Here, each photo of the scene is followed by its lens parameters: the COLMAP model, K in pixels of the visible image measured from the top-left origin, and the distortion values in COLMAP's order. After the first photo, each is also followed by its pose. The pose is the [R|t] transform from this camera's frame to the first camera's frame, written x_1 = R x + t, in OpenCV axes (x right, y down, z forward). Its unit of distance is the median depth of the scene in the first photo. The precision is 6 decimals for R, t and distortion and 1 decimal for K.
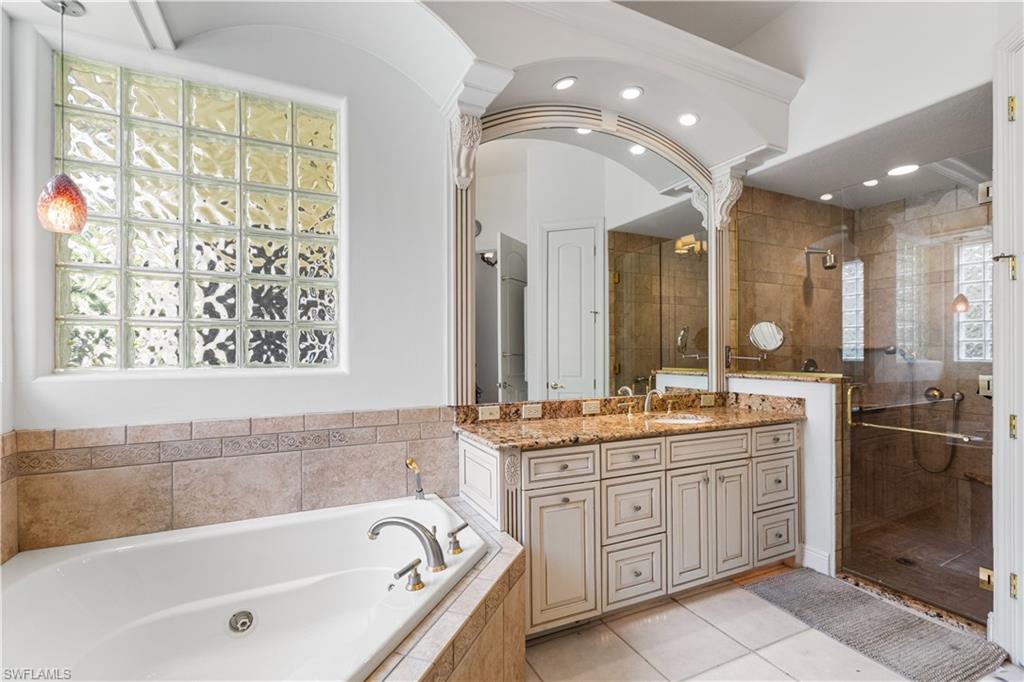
lens RADIAL K [[465.5, 0, 516.2], [0, 465.5, 356.0], [0, 0, 1]] dist [0.002727, -0.000195]
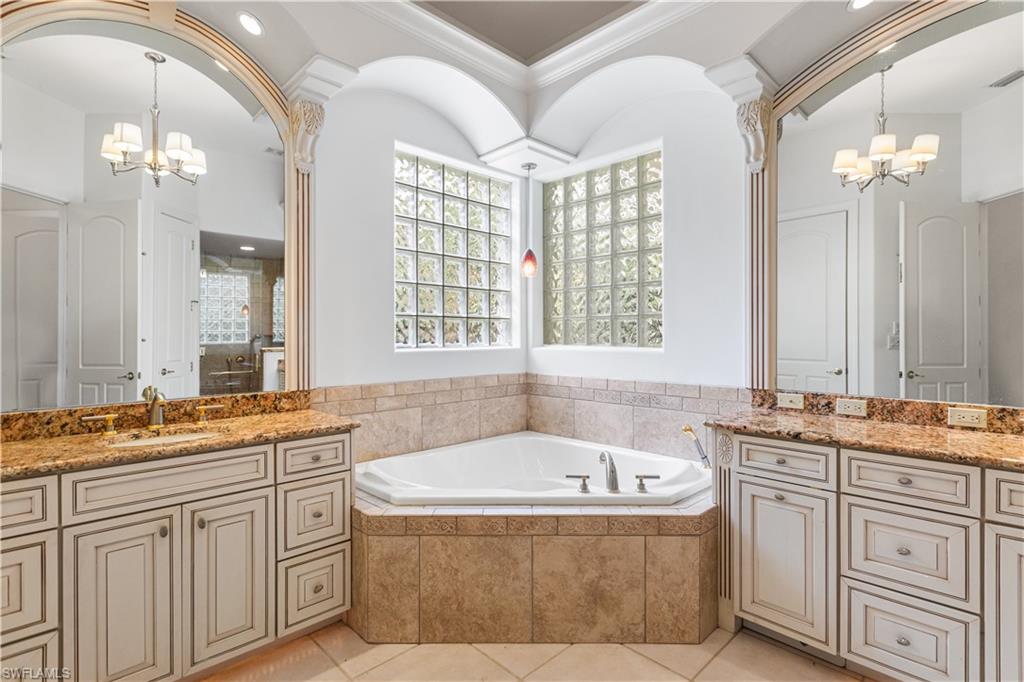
lens RADIAL K [[497.6, 0, 512.0], [0, 497.6, 341.0], [0, 0, 1]] dist [0.001381, 0.000582]
pose [[0.314605, 0.011789, -0.949149, 0.822275], [-0.007018, 0.999924, 0.010093, -0.004169], [0.949197, 0.003486, 0.314664, 0.180814]]
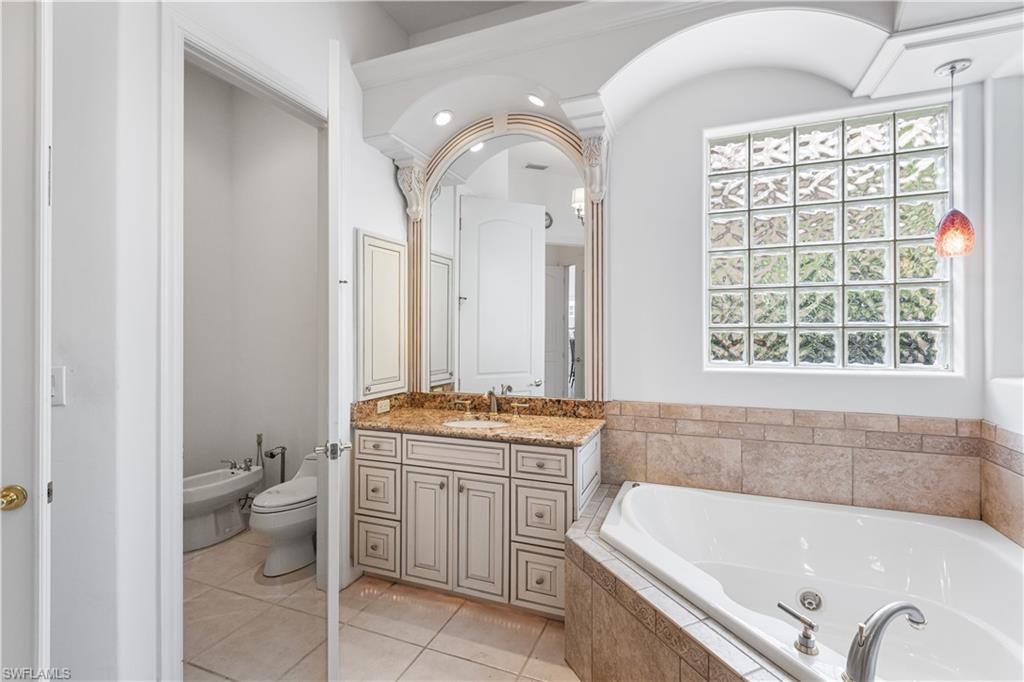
lens RADIAL K [[463.1, 0, 511.7], [0, 463.1, 330.8], [0, 0, 1]] dist [-0.004238, -0.000681]
pose [[-0.743540, 0.009928, -0.668618, 0.503105], [0.004142, 0.999939, 0.010241, -0.069659], [0.668678, 0.004845, -0.743536, 0.847168]]
